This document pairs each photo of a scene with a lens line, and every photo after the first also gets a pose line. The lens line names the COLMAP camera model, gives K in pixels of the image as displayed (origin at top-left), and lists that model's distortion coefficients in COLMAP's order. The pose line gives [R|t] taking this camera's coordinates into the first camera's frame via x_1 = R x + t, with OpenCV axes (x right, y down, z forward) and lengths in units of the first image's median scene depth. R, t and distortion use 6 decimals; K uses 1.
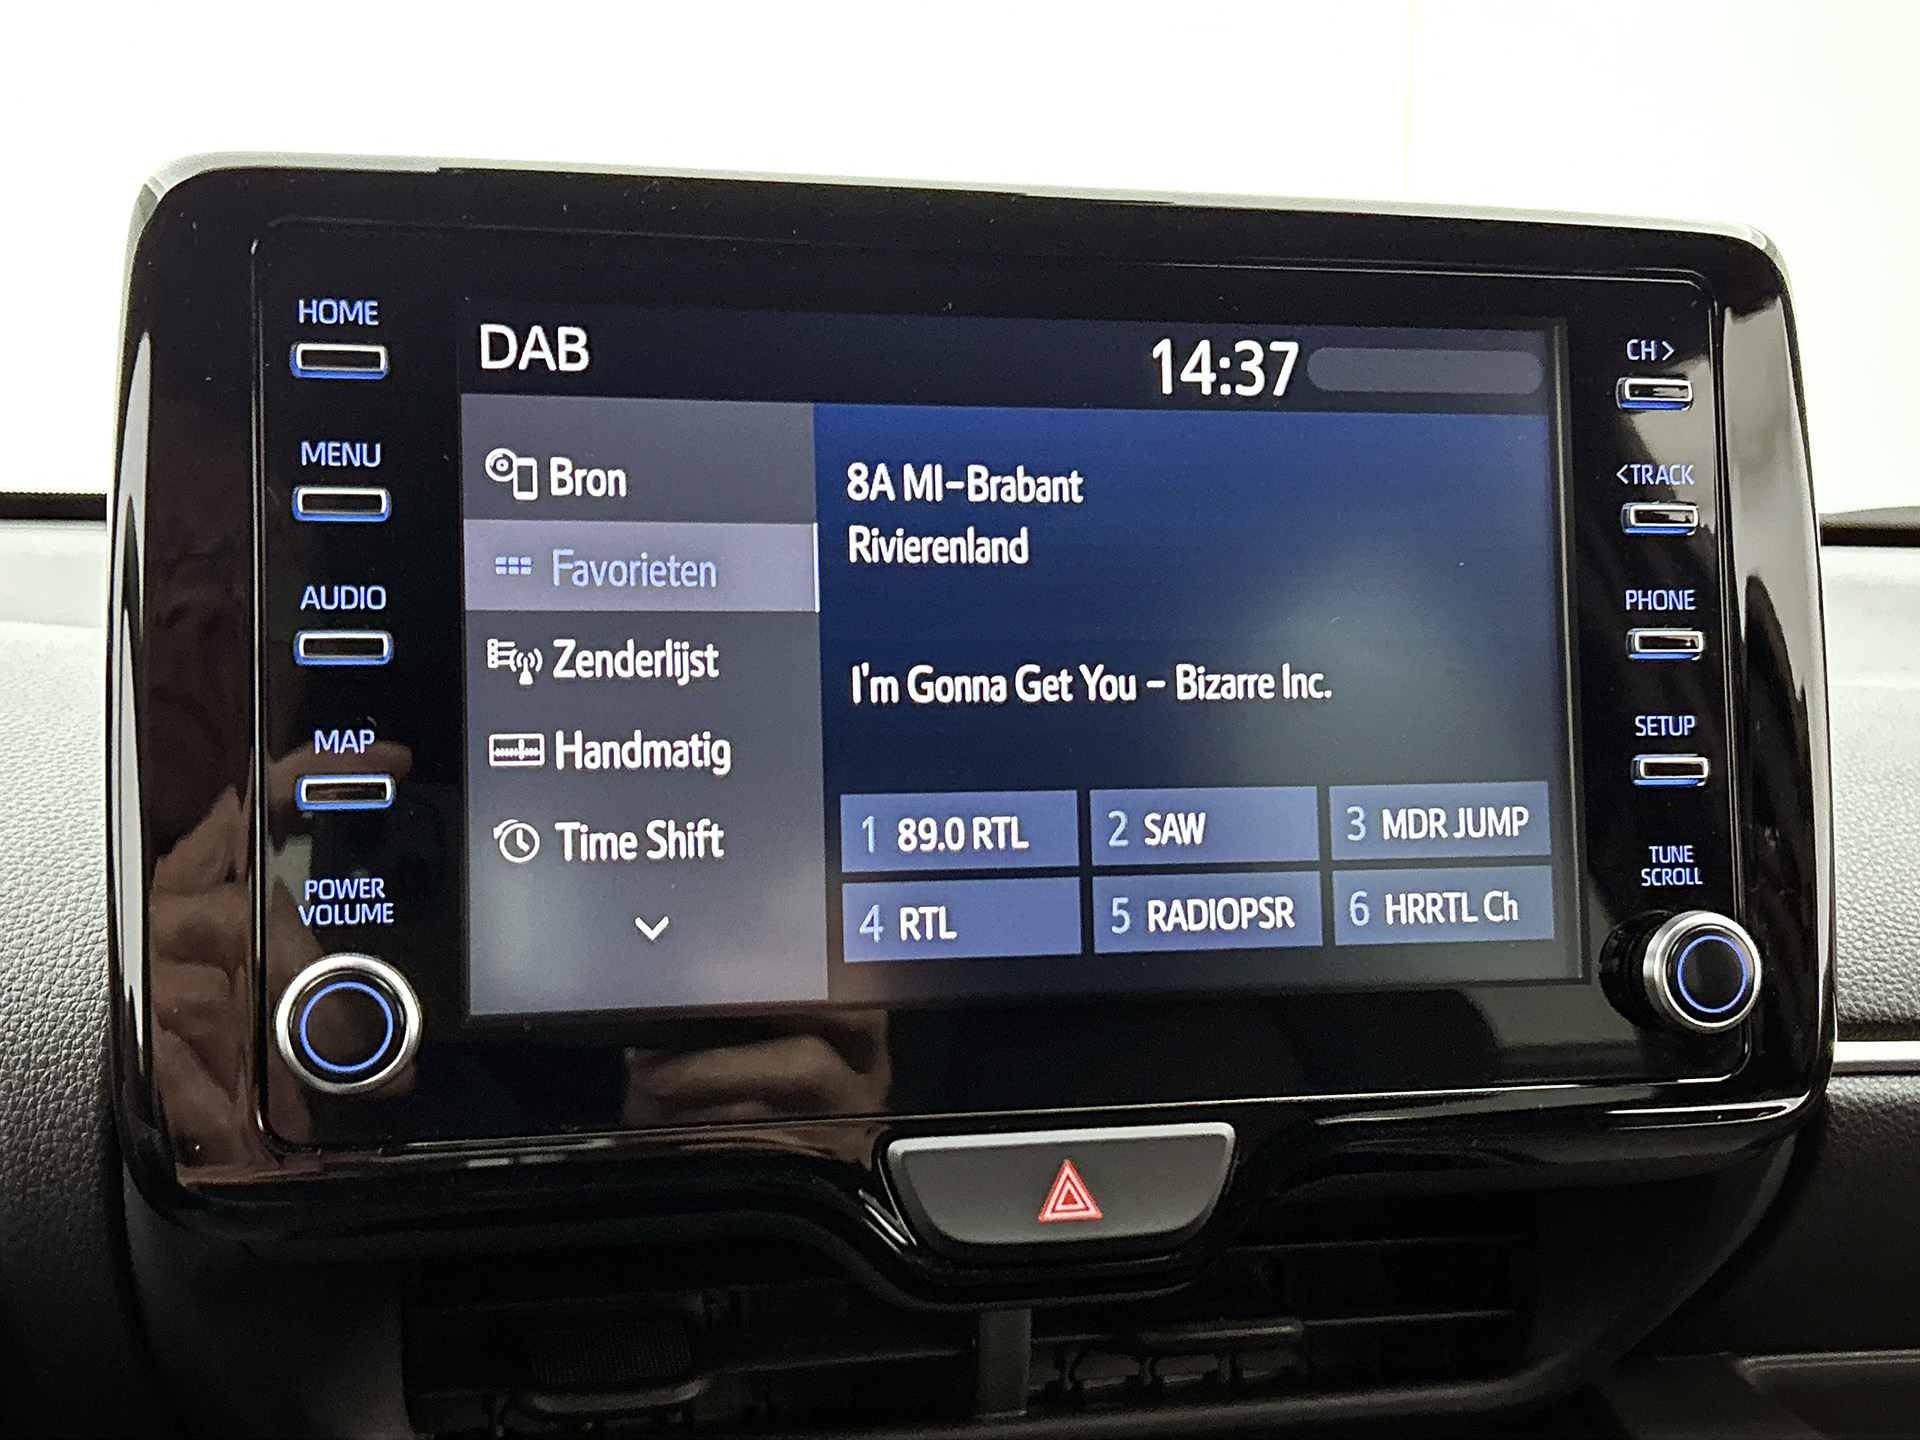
lens RADIAL K [[2314.3, 0, 927.1], [0, 2314.3, 726.0], [0, 0, 1]] dist [-0.011598, 0.000000]
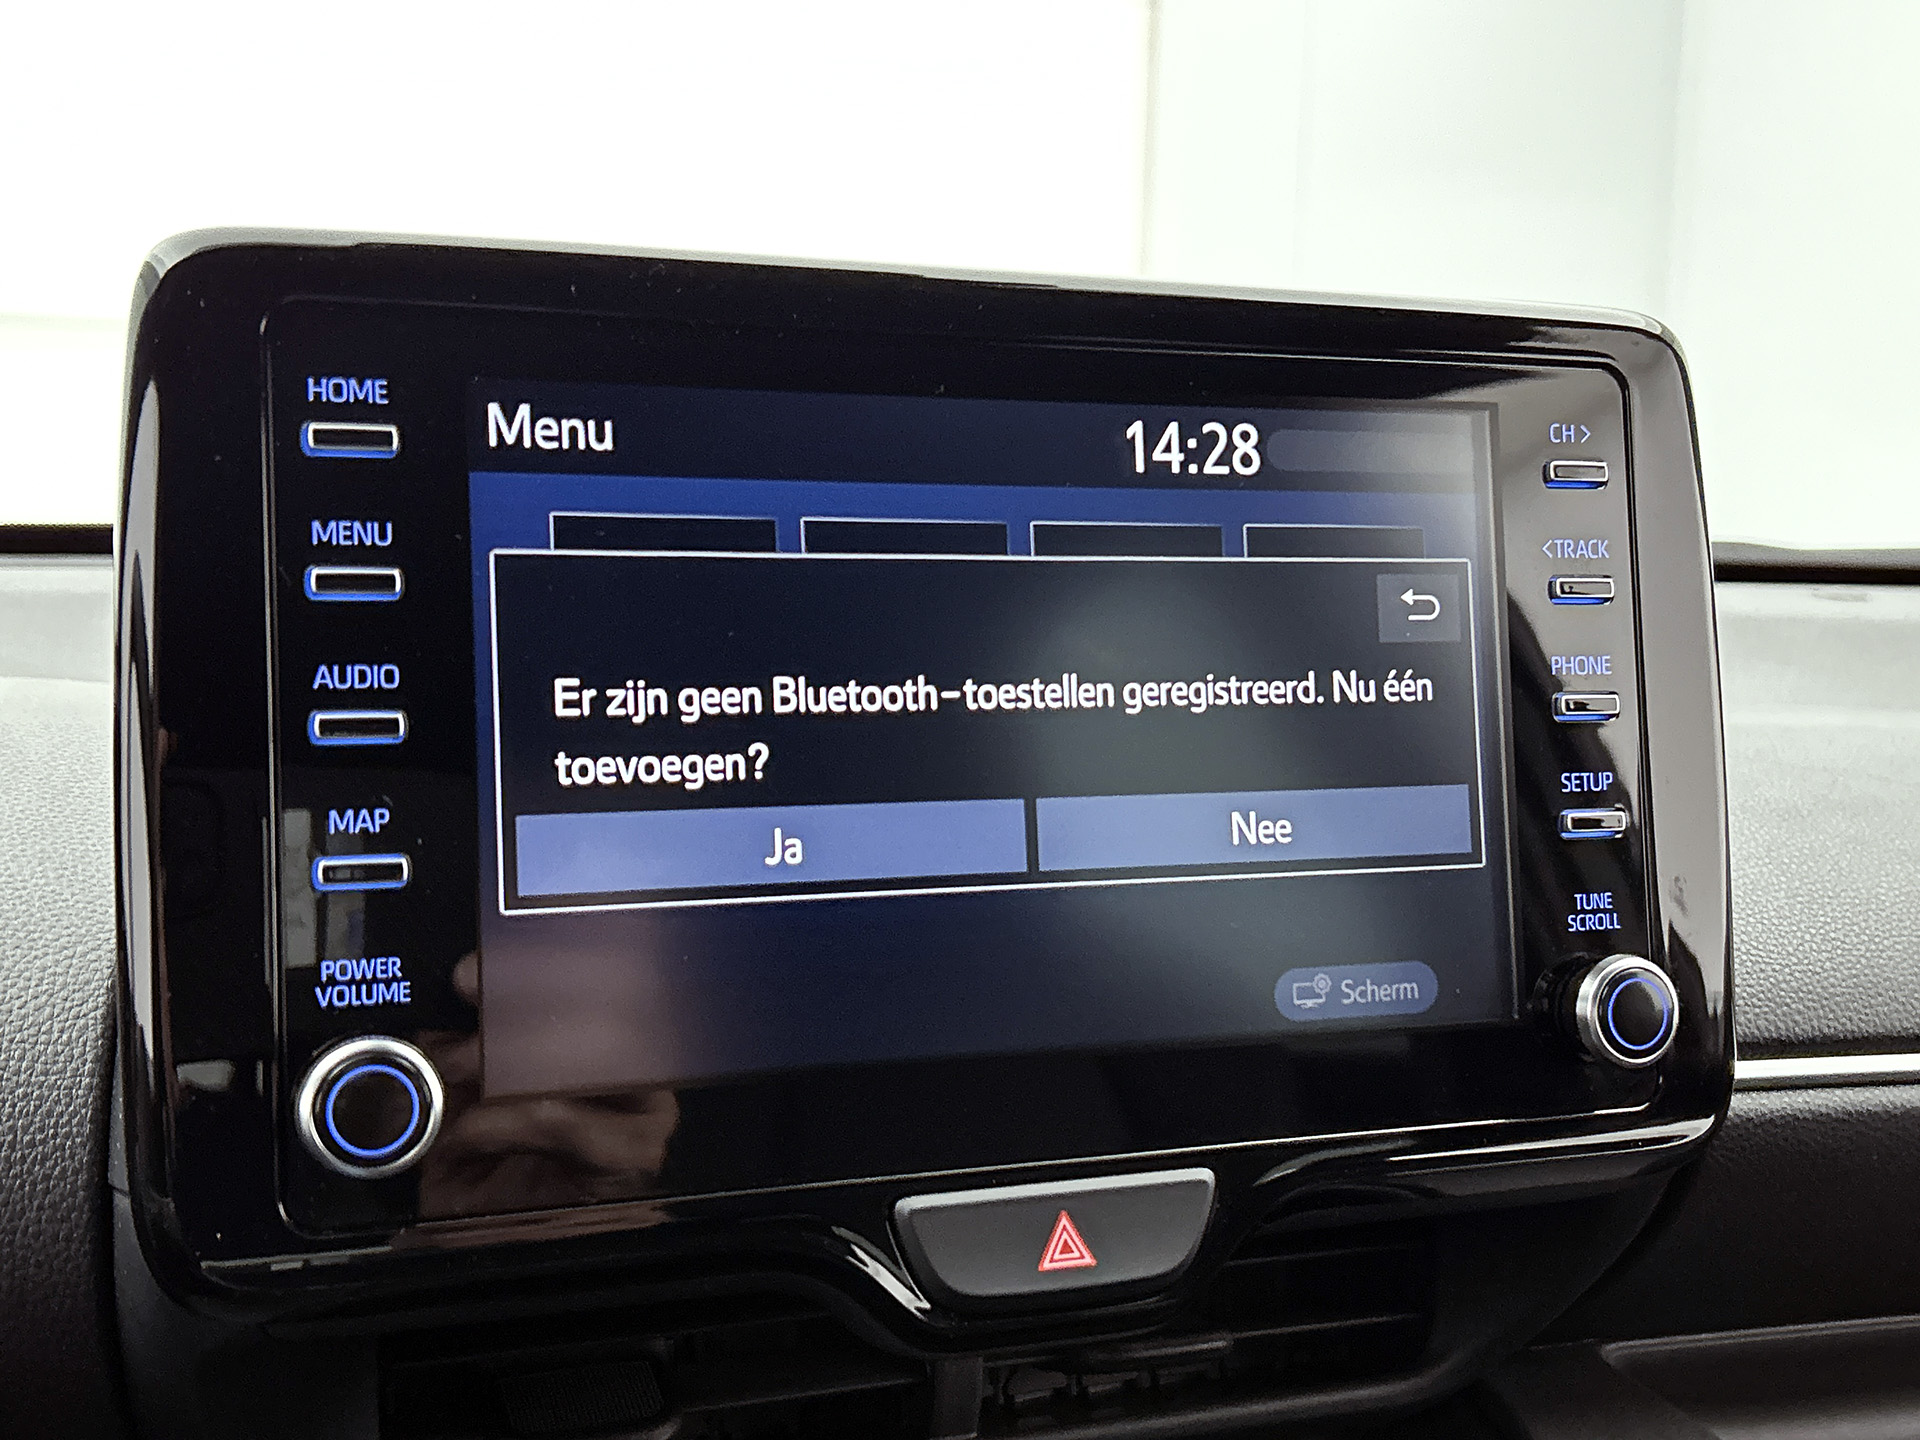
lens RADIAL K [[2121.6, 0, 961.9], [0, 2121.6, 722.0], [0, 0, 1]] dist [-0.021857, 0.000000]
pose [[0.992890, -0.006734, 0.118848, -0.092770], [0.007140, 0.999970, -0.002986, -0.028750], [-0.118824, 0.003814, 0.992908, 0.055699]]
